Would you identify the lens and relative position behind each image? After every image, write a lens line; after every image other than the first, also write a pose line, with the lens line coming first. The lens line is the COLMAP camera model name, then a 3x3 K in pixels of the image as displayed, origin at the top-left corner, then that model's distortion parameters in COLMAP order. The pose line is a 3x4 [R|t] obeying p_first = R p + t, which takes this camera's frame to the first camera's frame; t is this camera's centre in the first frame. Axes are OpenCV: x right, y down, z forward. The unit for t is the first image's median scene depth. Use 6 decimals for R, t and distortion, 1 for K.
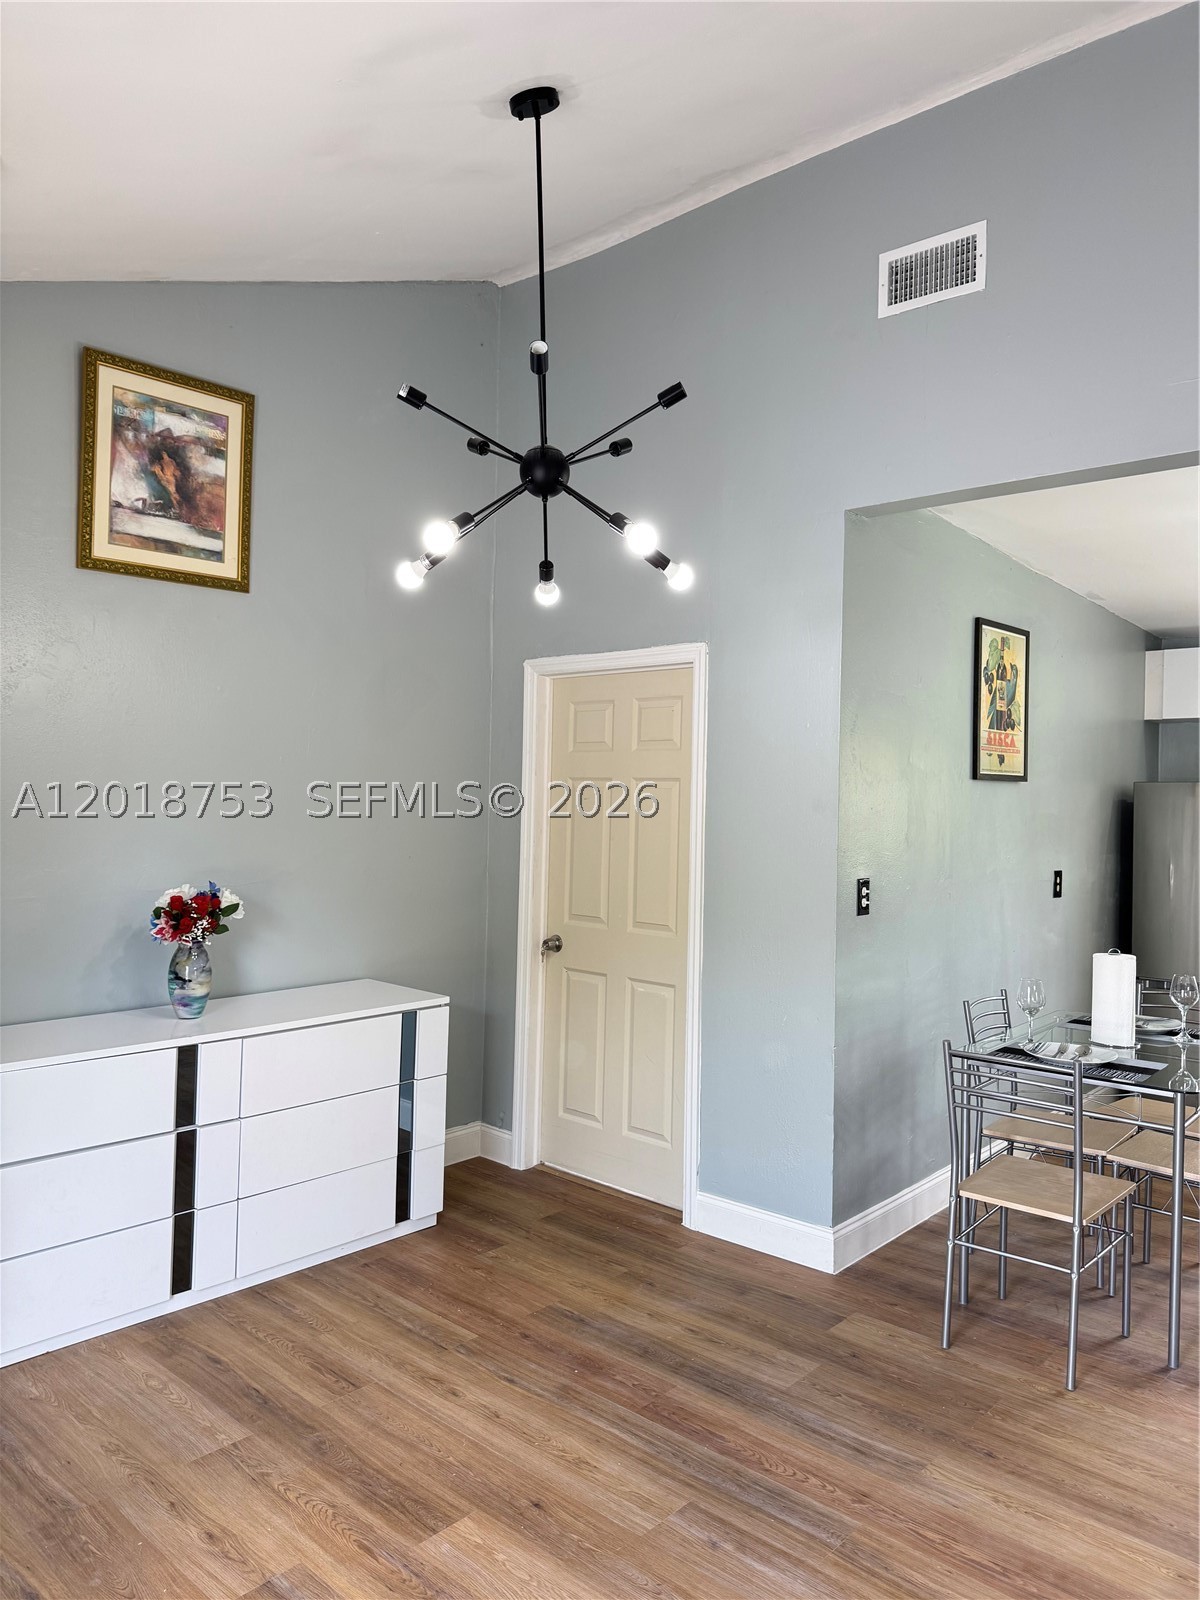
lens RADIAL K [[1131.2, 0, 608.4], [0, 1131.2, 806.6], [0, 0, 1]] dist [-0.004435, -0.006841]
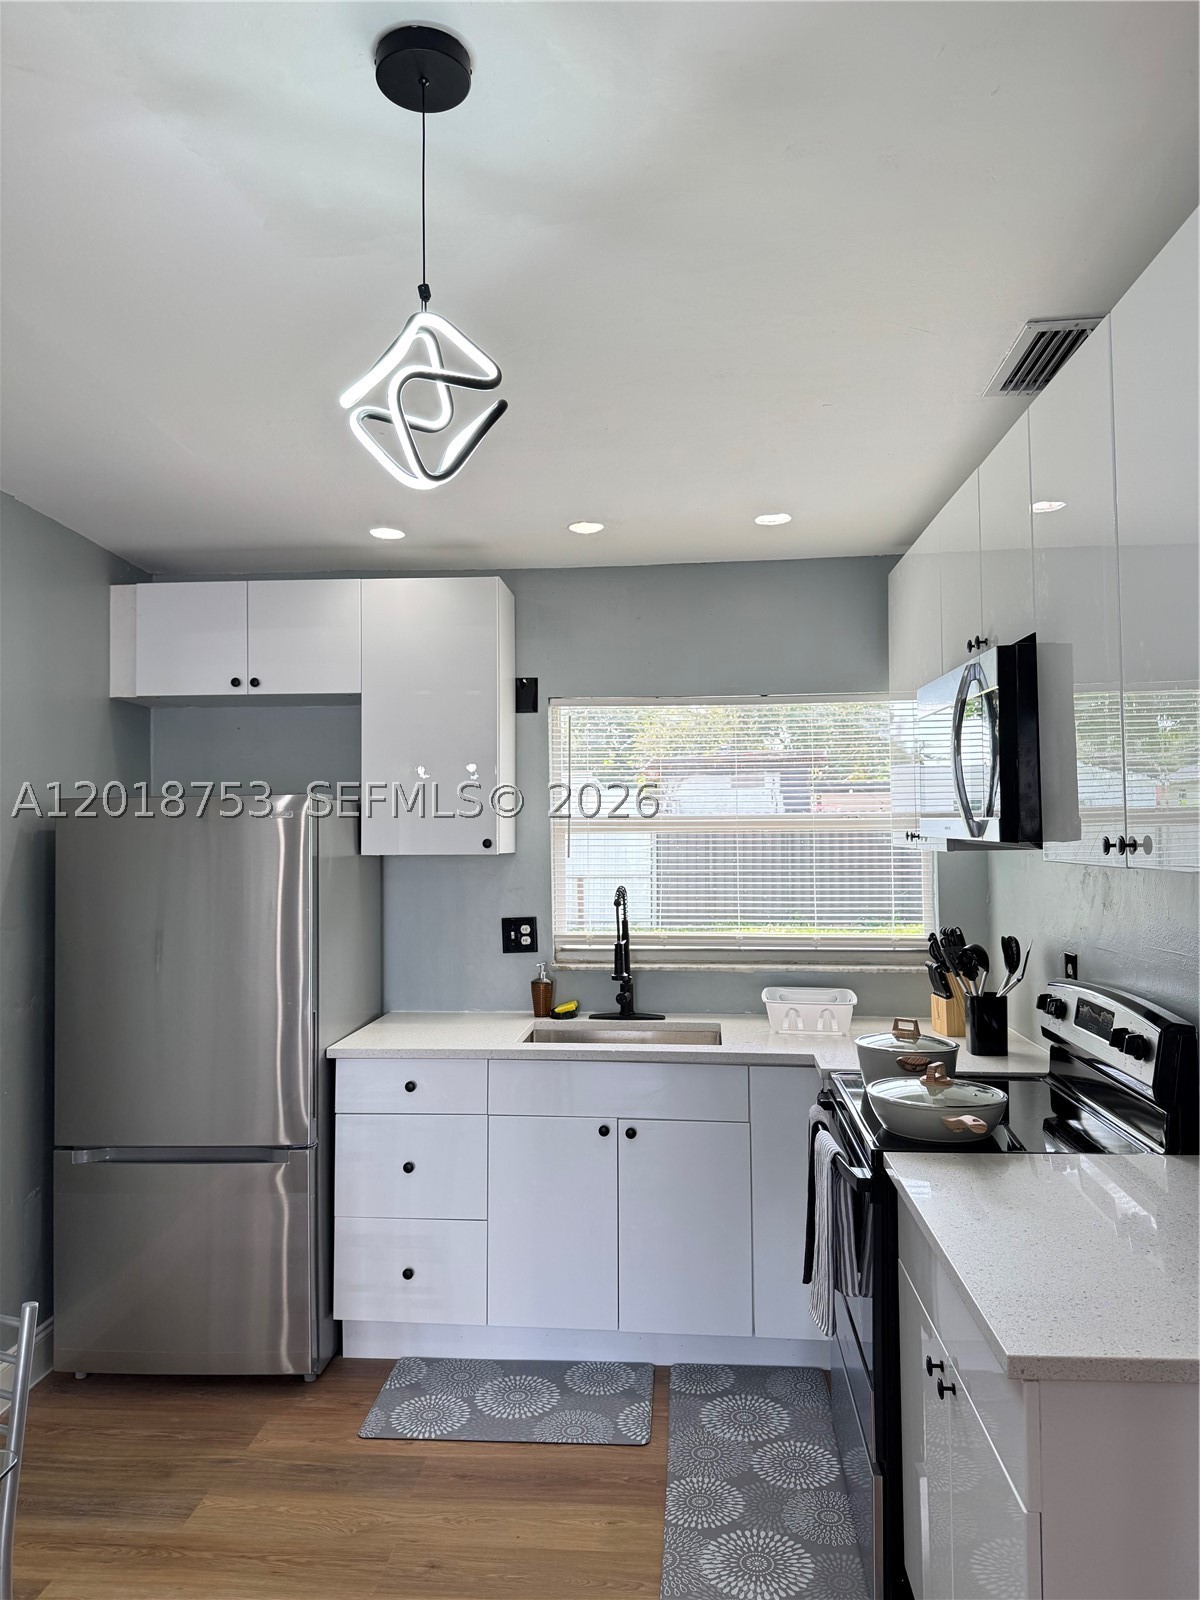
lens RADIAL K [[1132.2, 0, 604.2], [0, 1132.2, 802.3], [0, 0, 1]] dist [0.065387, -0.085422]
pose [[0.798273, -0.011161, 0.602192, 0.610952], [0.028403, 0.999413, -0.019129, -0.002646], [-0.601626, 0.032374, 0.798122, 0.688311]]
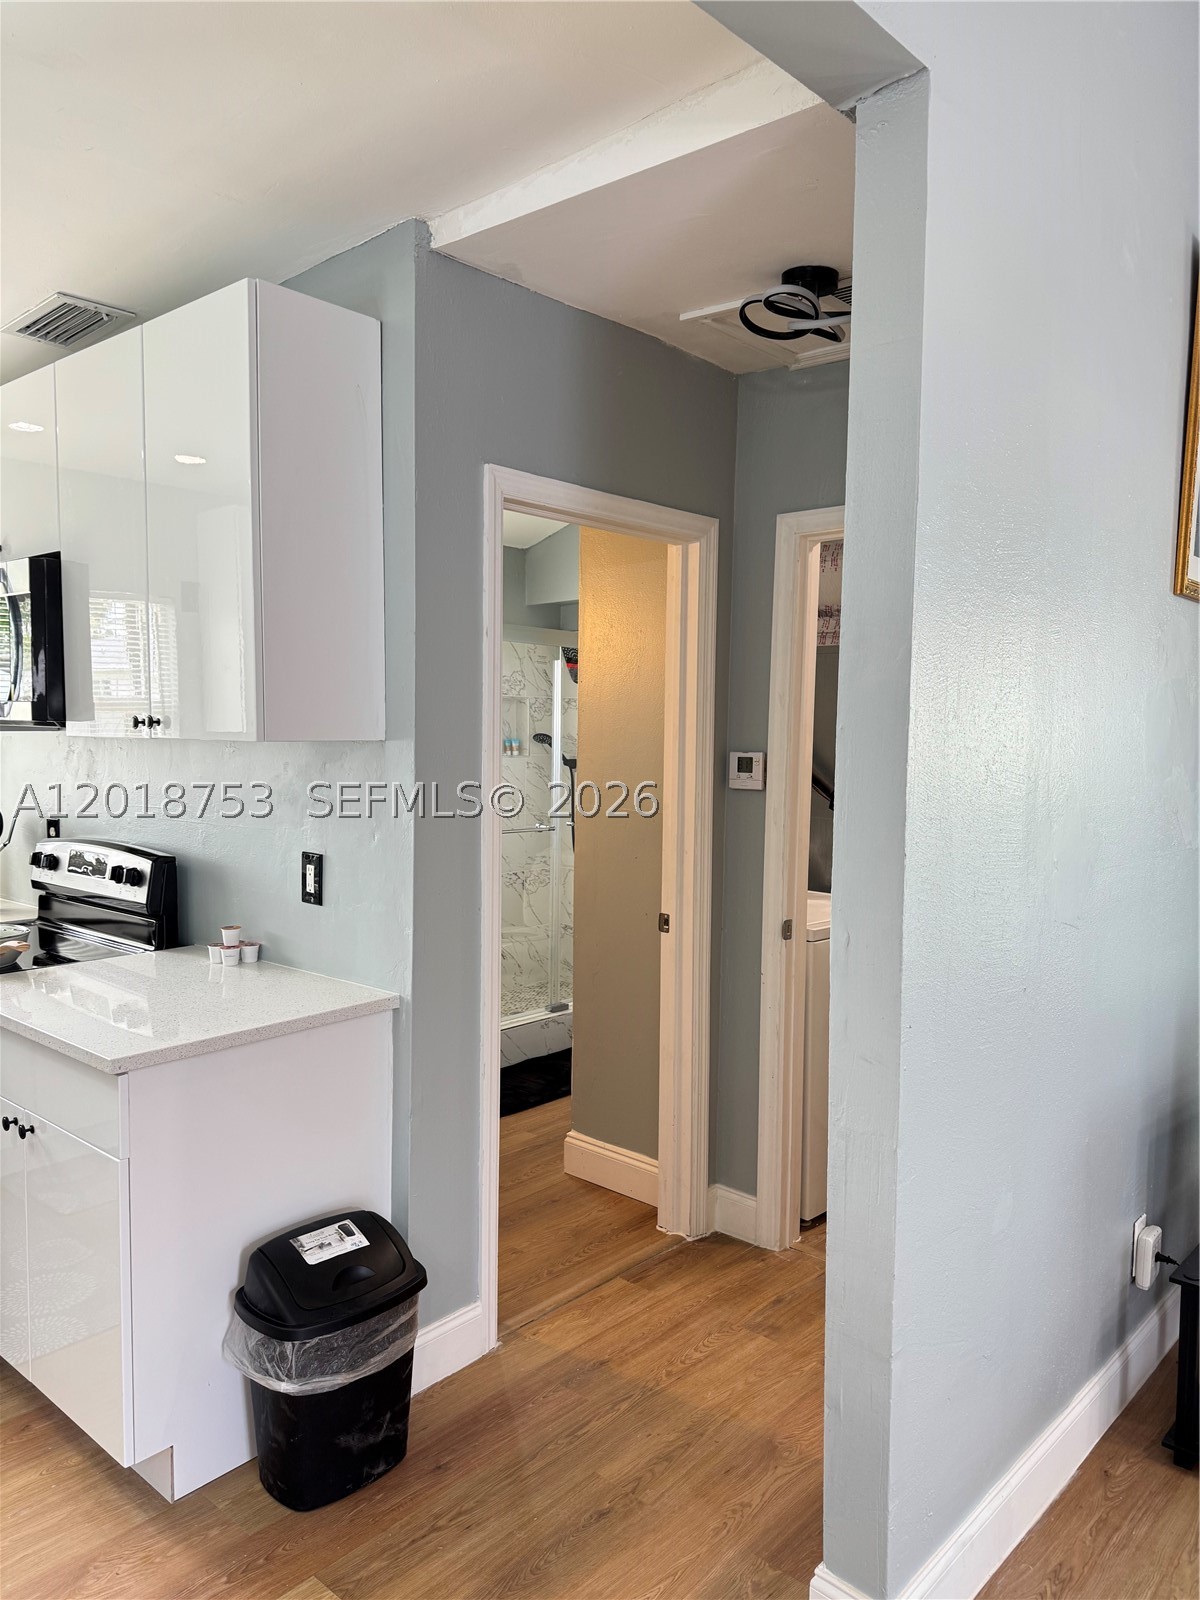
lens RADIAL K [[1132.2, 0, 604.2], [0, 1132.2, 802.3], [0, 0, 1]] dist [0.065387, -0.085422]
pose [[0.000232, -0.082962, 0.996553, 0.360581], [-0.004977, 0.996540, 0.082962, 0.003400], [-0.999988, -0.004979, -0.000182, 0.671697]]
